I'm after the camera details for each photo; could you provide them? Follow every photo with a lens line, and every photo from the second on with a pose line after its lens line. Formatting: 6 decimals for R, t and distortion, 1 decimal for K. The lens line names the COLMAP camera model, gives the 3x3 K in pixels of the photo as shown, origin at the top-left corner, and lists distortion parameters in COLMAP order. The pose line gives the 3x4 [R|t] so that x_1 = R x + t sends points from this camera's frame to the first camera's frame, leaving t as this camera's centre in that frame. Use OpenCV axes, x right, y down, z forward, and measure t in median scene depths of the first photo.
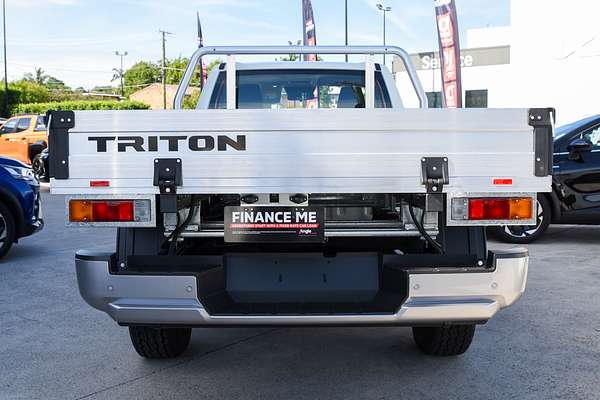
lens RADIAL K [[547.0, 0, 300.0], [0, 547.0, 198.4], [0, 0, 1]] dist [-0.028303, 0.000000]
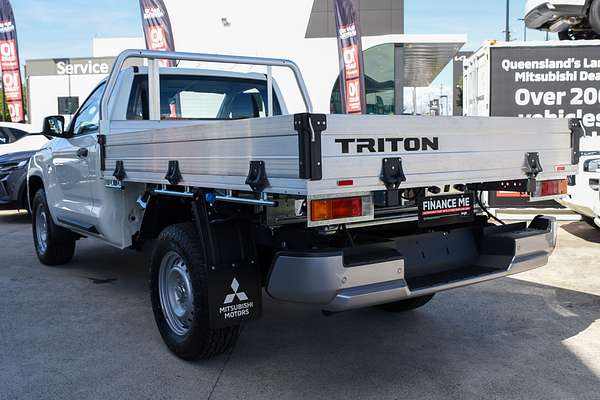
lens RADIAL K [[497.6, 0, 300.1], [0, 497.6, 199.6], [0, 0, 1]] dist [-0.037773, -0.000965]
pose [[0.879923, -0.063688, 0.470828, -0.896356], [0.059896, 0.997938, 0.023050, -0.021228], [-0.471325, 0.007919, 0.881924, 0.175355]]
